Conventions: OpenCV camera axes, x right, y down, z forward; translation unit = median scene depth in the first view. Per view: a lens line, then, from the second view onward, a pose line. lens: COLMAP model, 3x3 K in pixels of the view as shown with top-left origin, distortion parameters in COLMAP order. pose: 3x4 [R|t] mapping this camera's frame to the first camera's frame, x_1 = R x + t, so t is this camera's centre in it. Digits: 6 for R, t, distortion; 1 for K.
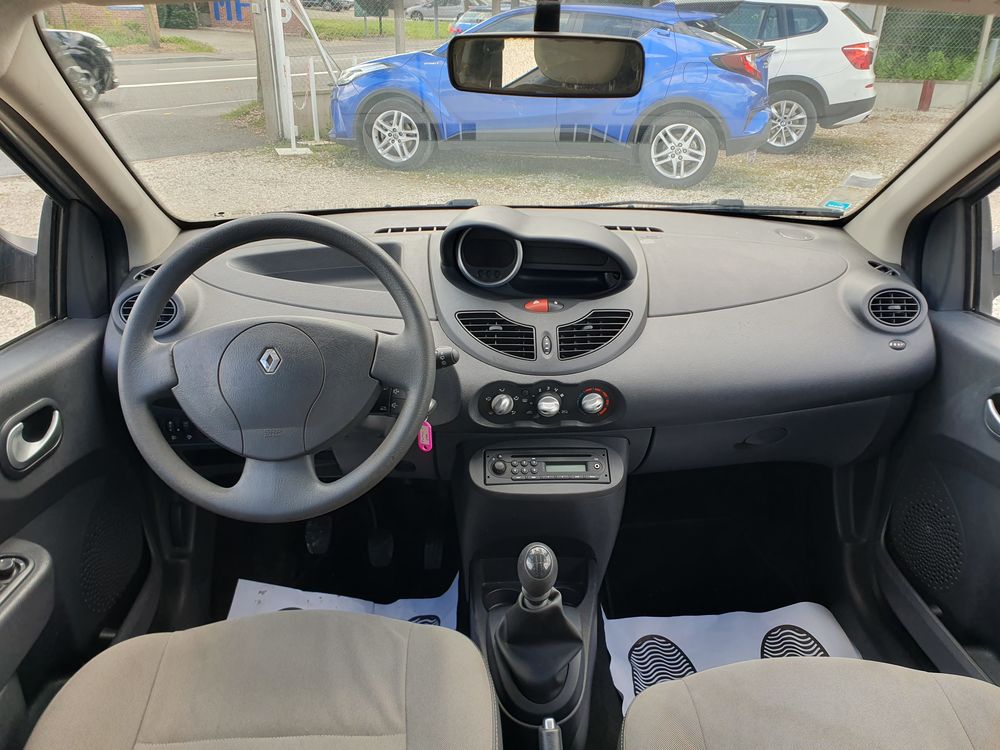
lens RADIAL K [[807.6, 0, 501.5], [0, 807.6, 371.4], [0, 0, 1]] dist [0.038284, -0.003398]
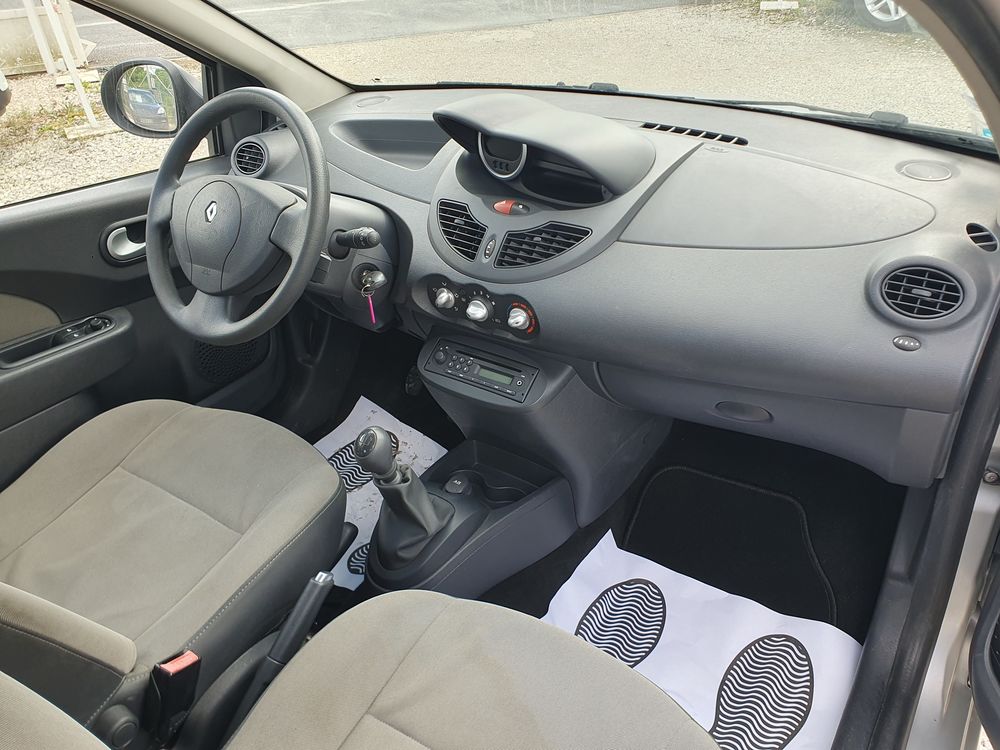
lens RADIAL K [[807.6, 0, 524.5], [0, 807.6, 365.5], [0, 0, 1]] dist [0.038284, -0.003398]
pose [[0.791911, 0.273593, -0.545915, 0.644899], [-0.183388, 0.959299, 0.214740, -0.112007], [0.582448, -0.069941, 0.809854, 0.219868]]
